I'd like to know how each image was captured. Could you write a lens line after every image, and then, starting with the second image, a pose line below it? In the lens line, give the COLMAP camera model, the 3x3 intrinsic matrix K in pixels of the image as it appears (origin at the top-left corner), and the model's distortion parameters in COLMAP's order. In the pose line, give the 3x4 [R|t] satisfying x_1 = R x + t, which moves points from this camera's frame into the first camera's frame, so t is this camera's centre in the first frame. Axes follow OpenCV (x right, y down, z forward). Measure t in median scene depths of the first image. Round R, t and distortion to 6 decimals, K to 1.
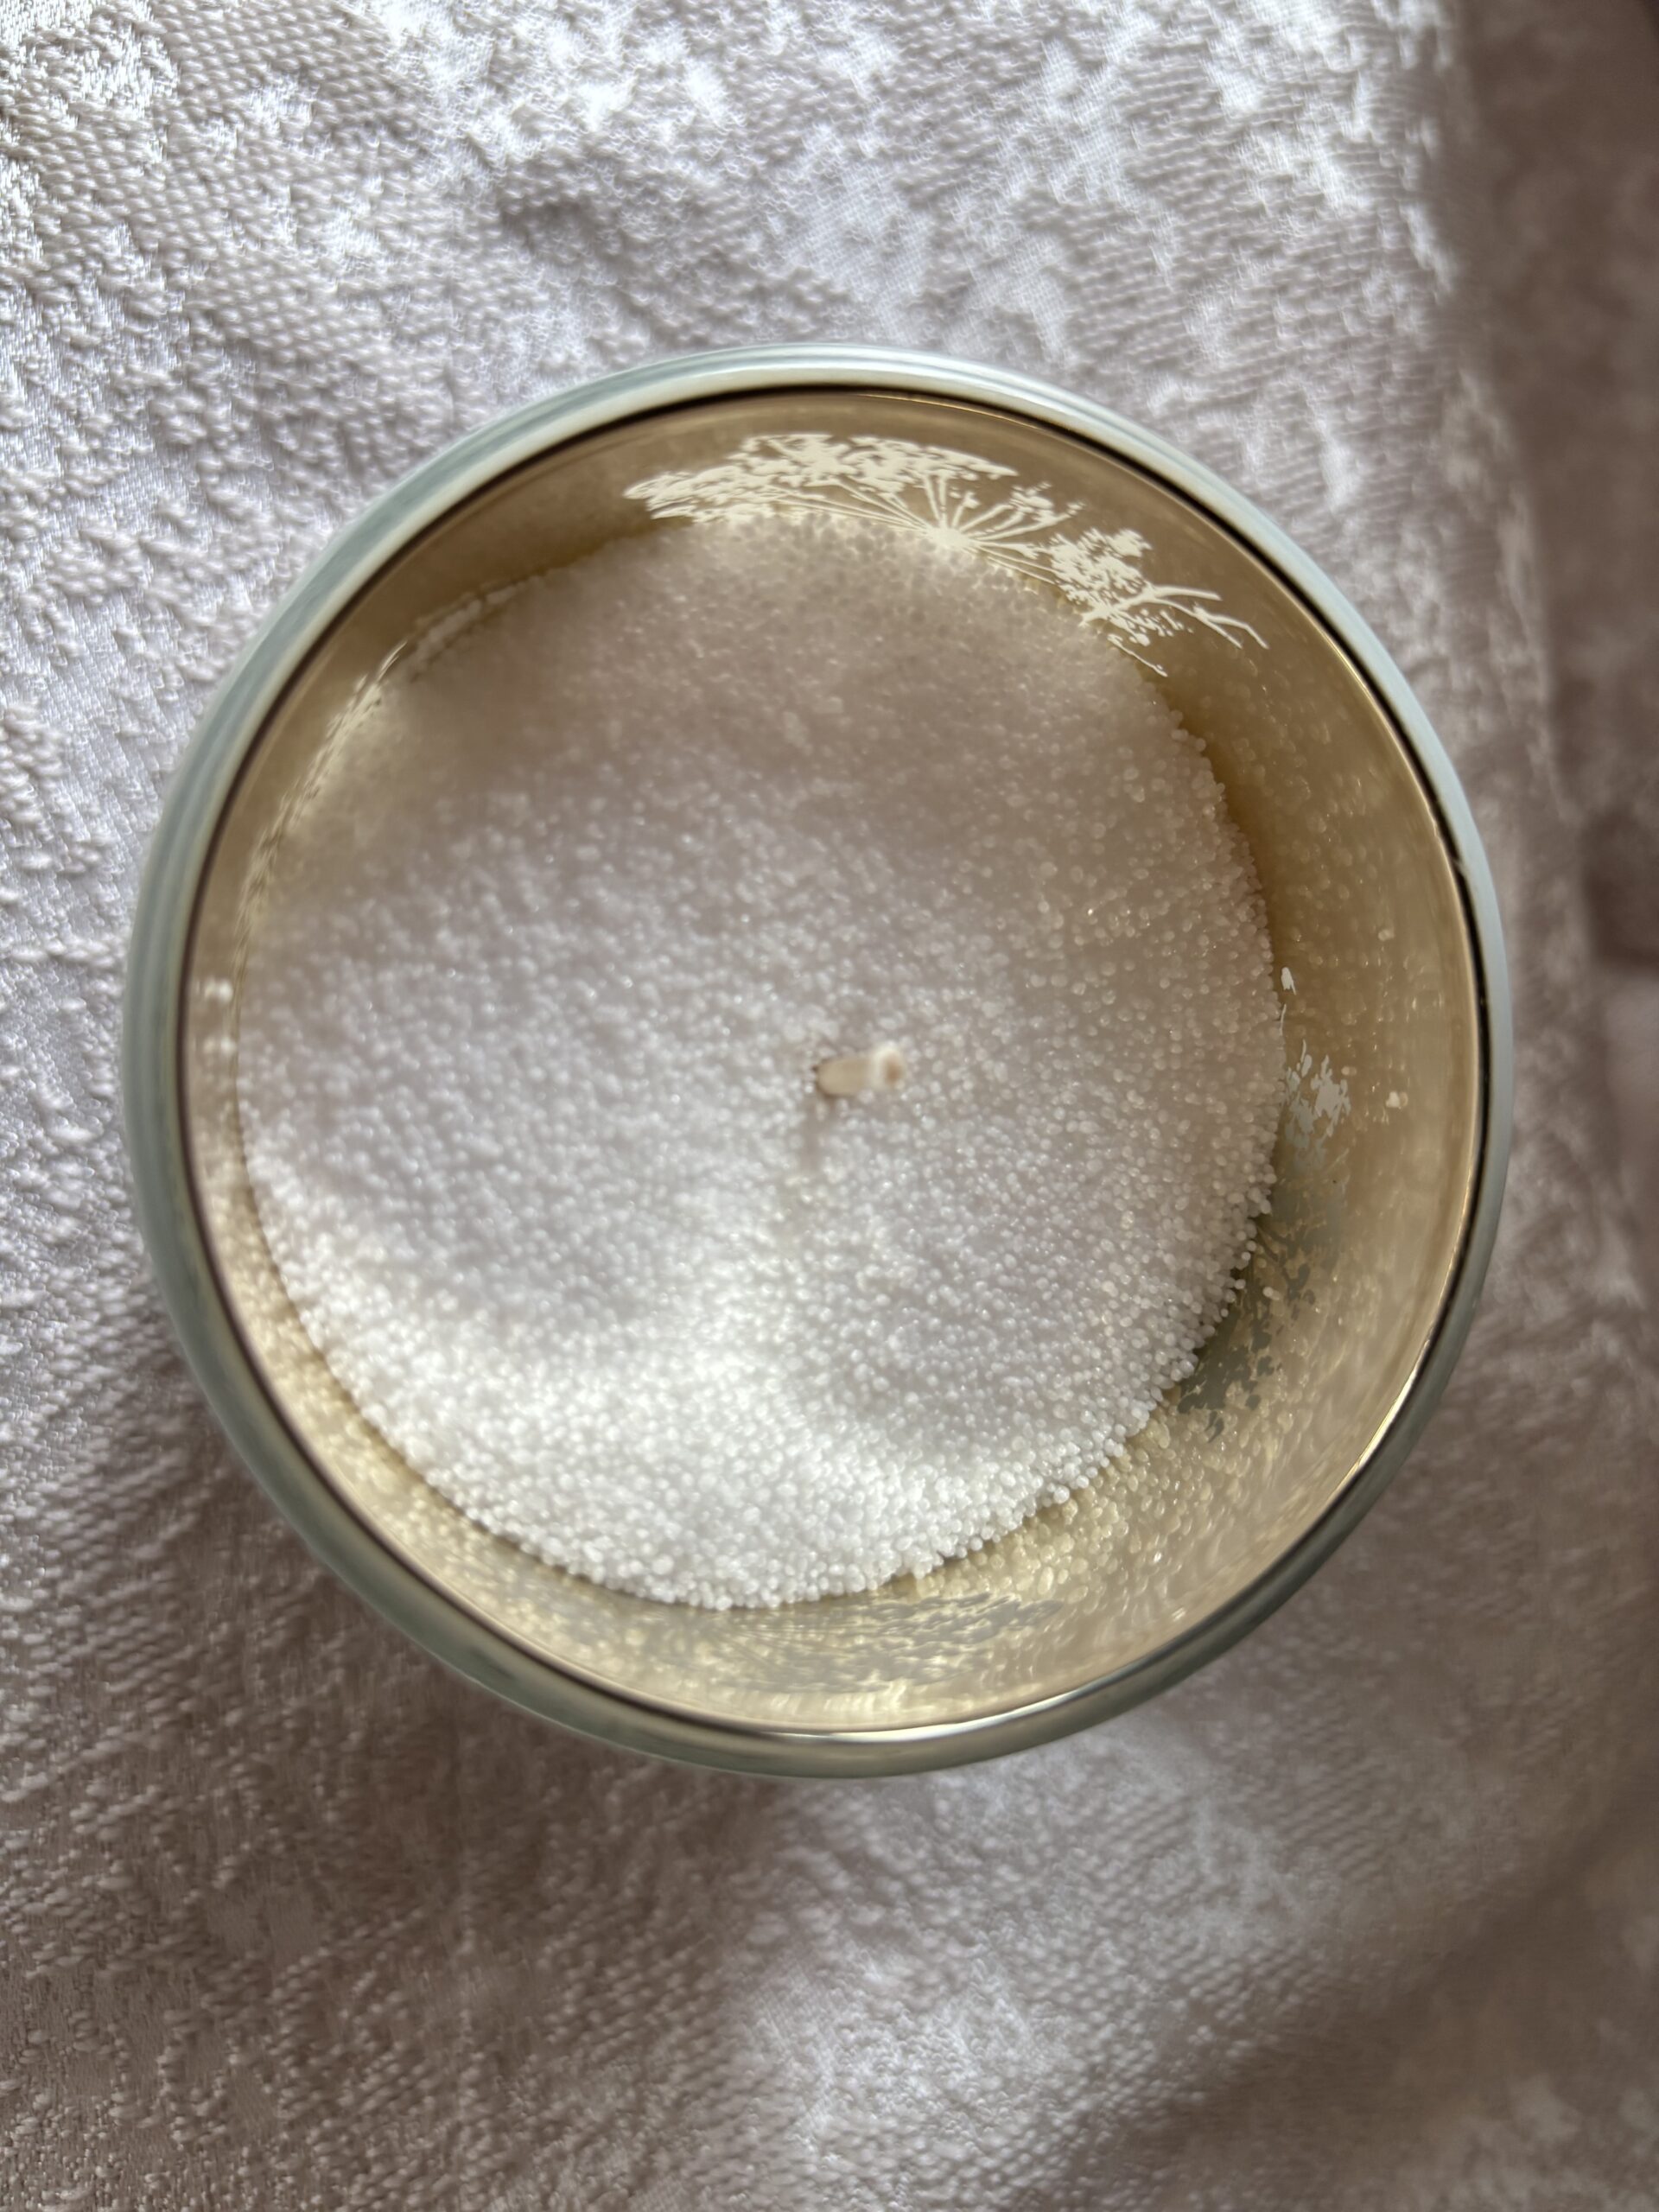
lens RADIAL K [[1758.7, 0, 799.8], [0, 1758.7, 1081.3], [0, 0, 1]] dist [0.043023, -0.114655]
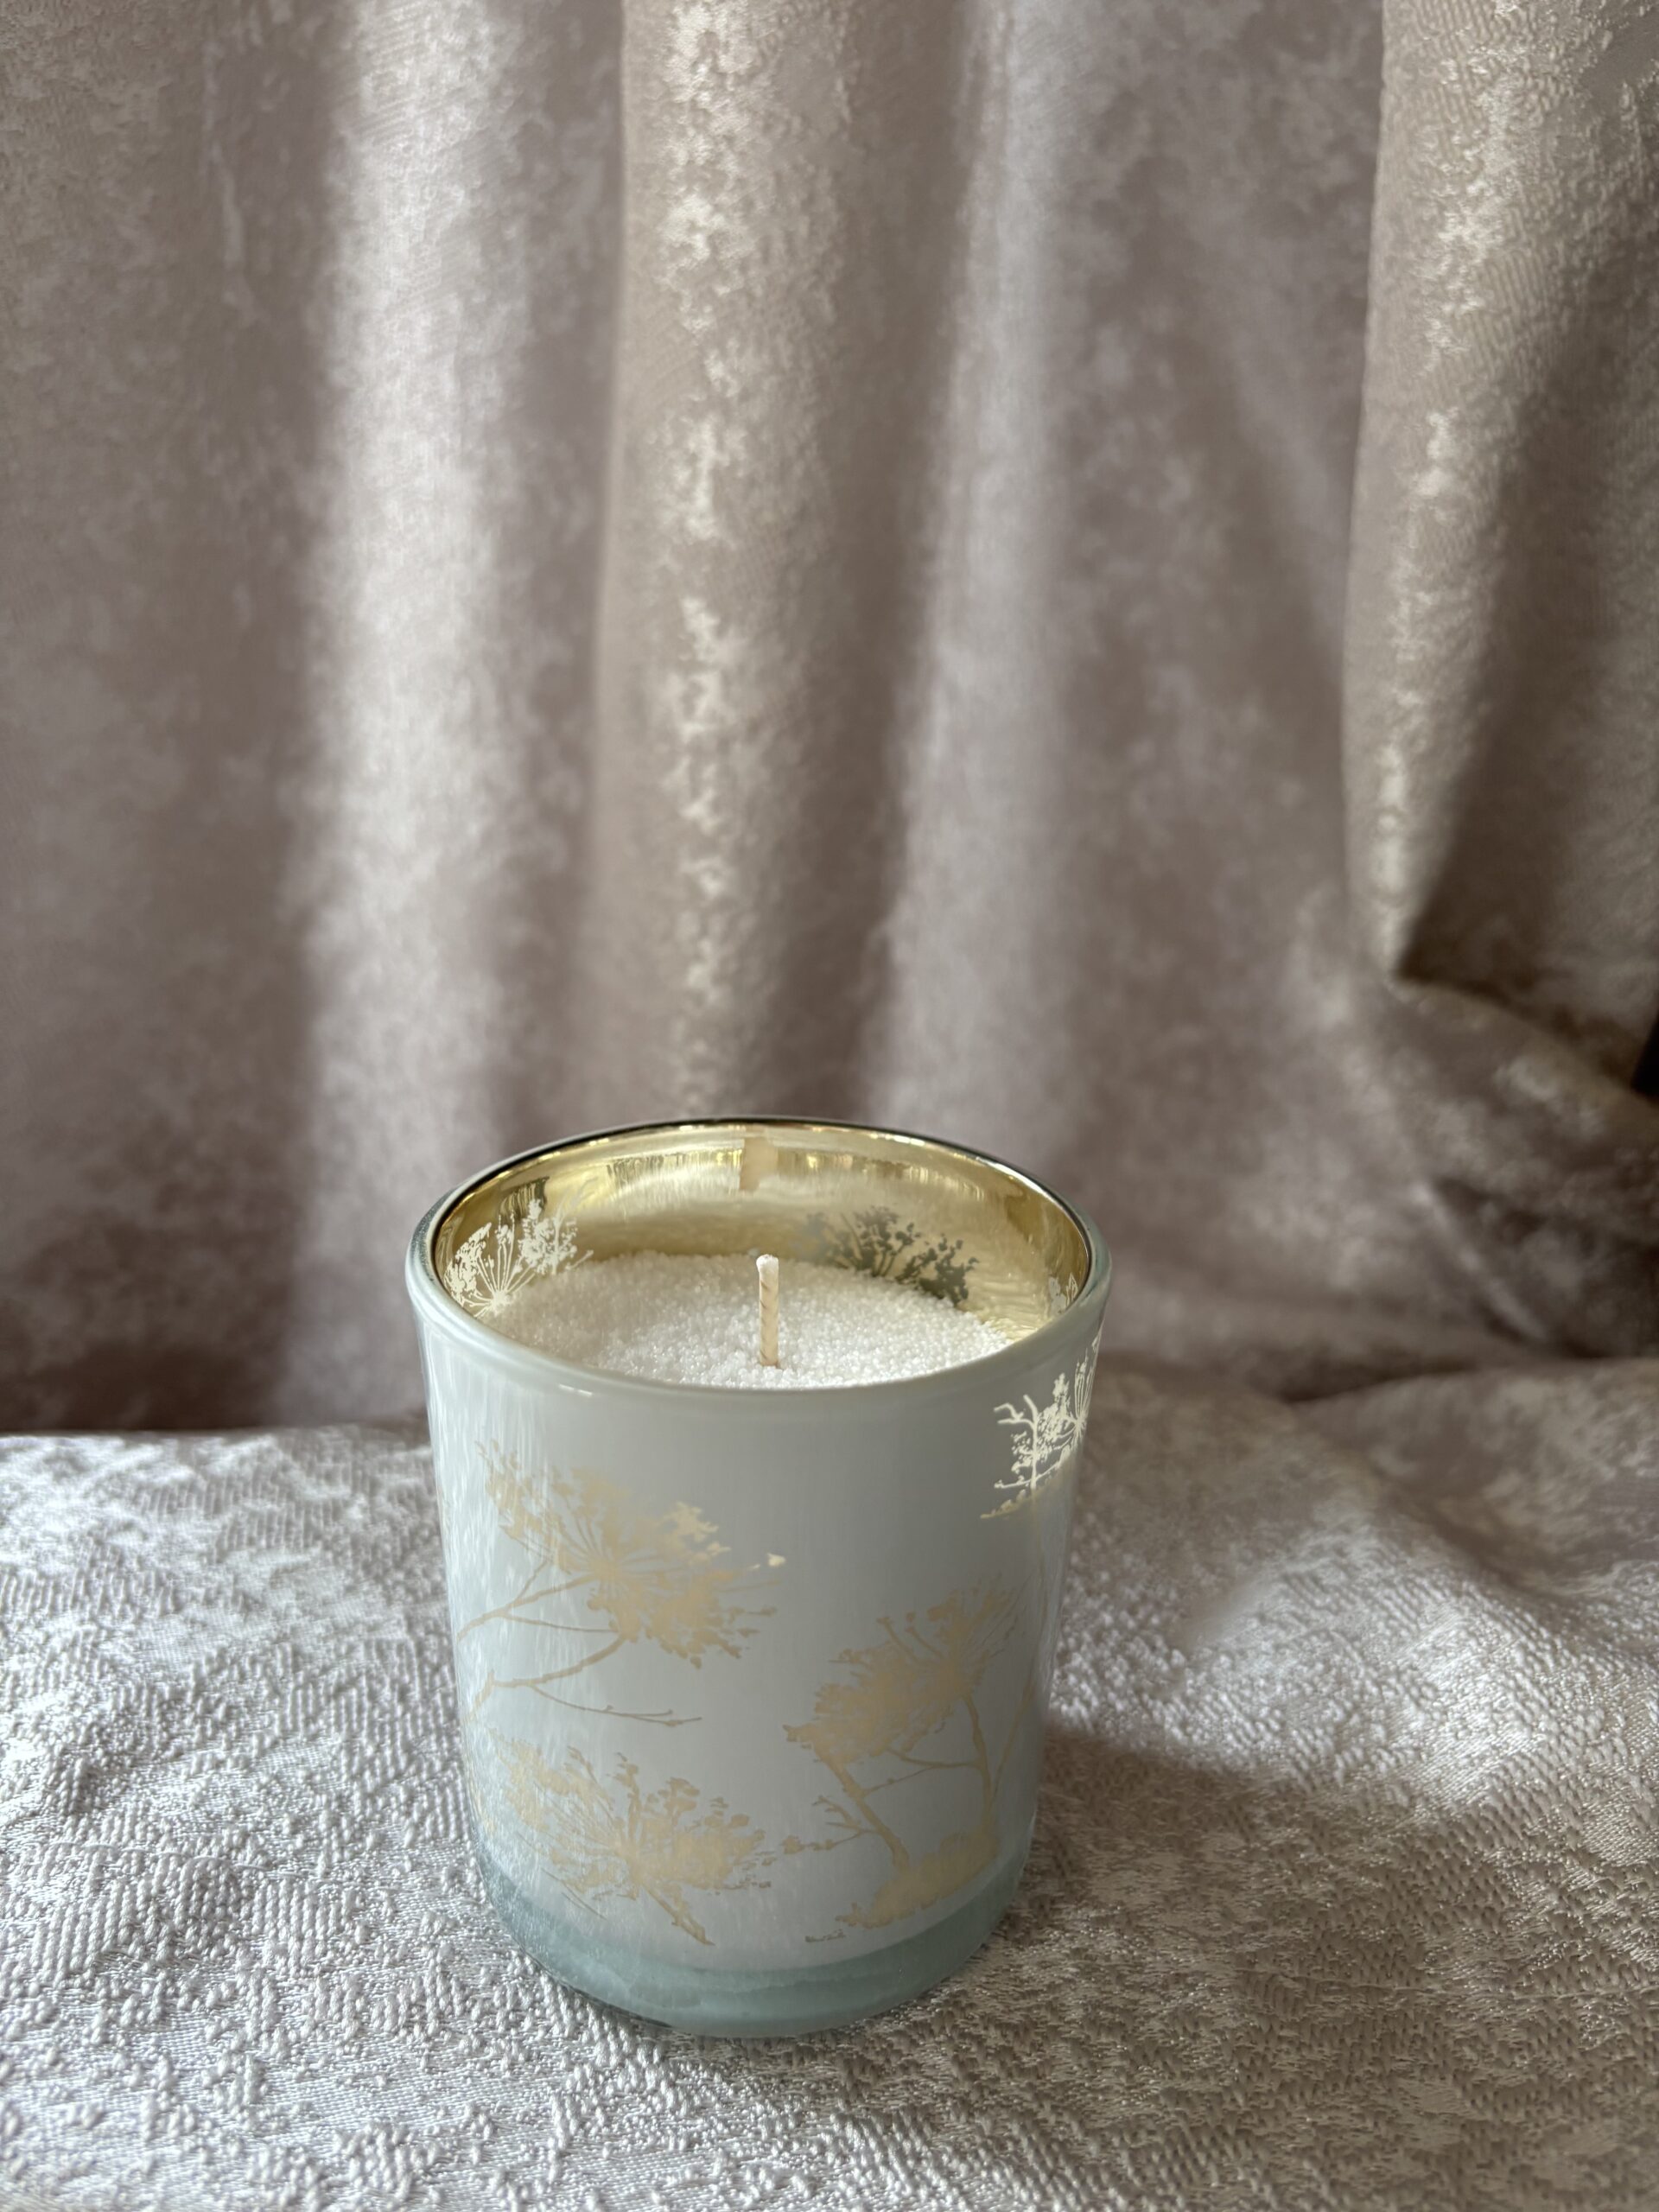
lens RADIAL K [[1758.7, 0, 799.8], [0, 1758.7, 1081.3], [0, 0, 1]] dist [0.043023, -0.114655]
pose [[0.132085, -0.544831, 0.828077, -0.948392], [0.991180, 0.081695, -0.104351, 0.140422], [-0.010796, 0.834557, 0.550816, -0.184859]]
